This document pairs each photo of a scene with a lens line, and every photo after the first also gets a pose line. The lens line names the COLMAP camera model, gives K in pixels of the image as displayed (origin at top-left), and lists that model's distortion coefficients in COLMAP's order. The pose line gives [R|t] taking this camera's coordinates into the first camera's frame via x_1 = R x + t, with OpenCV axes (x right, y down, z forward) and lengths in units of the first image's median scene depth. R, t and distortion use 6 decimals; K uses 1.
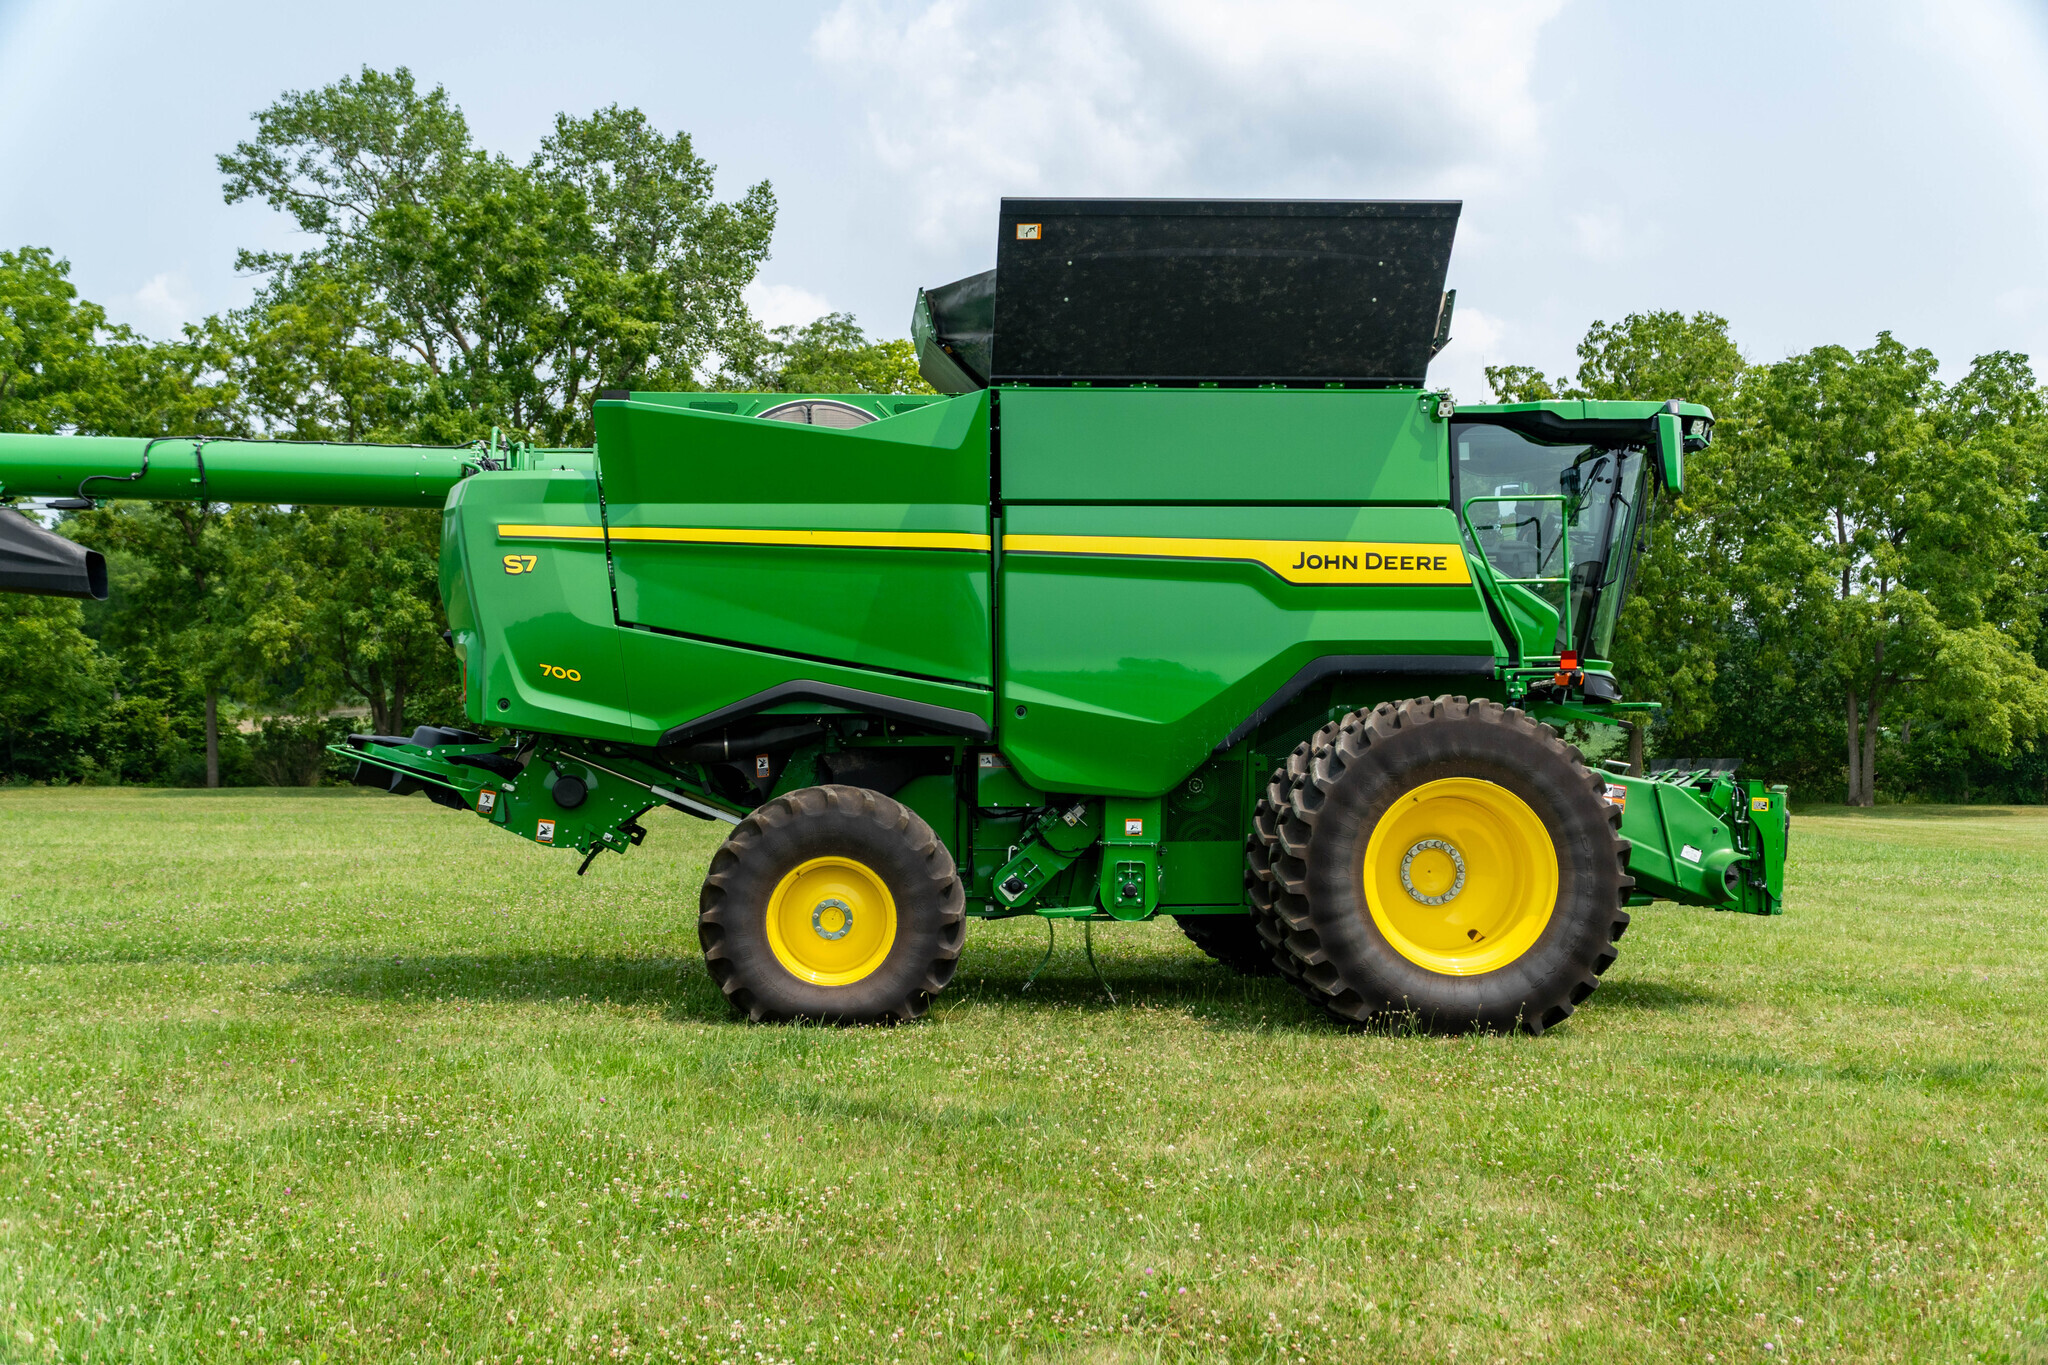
lens RADIAL K [[2386.2, 0, 1024.0], [0, 2386.2, 682.5], [0, 0, 1]] dist [0.044877, -0.004640]
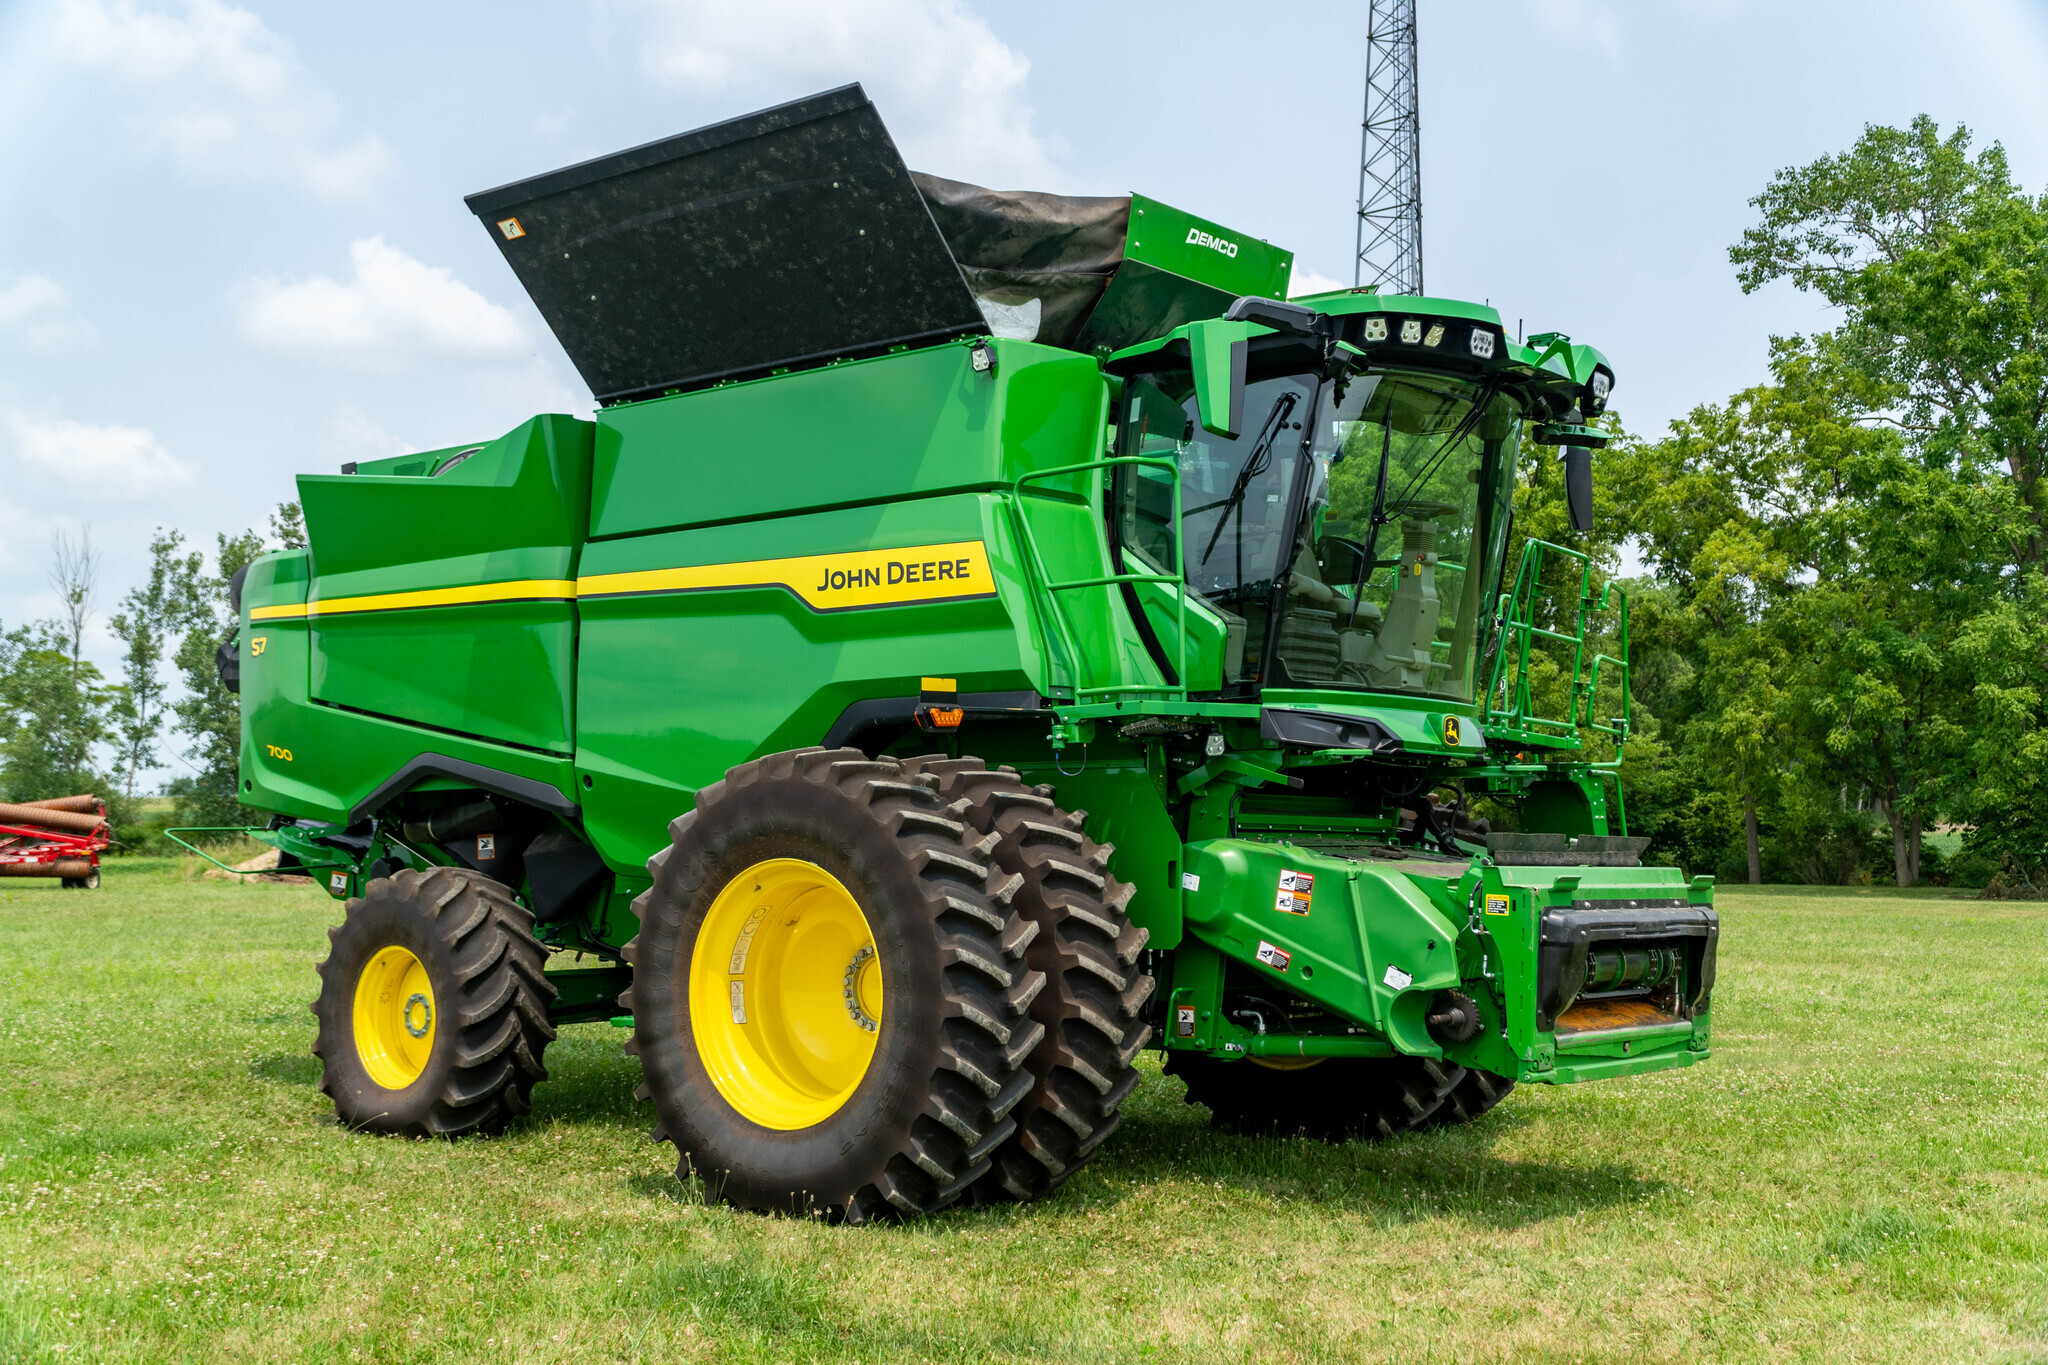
lens RADIAL K [[2347.4, 0, 1020.4], [0, 2347.4, 667.1], [0, 0, 1]] dist [0.101970, 0.020407]
pose [[0.711654, -0.055360, -0.700345, 0.693729], [0.021237, 0.998130, -0.057319, 0.022544], [0.702209, 0.025918, 0.711499, 0.497638]]
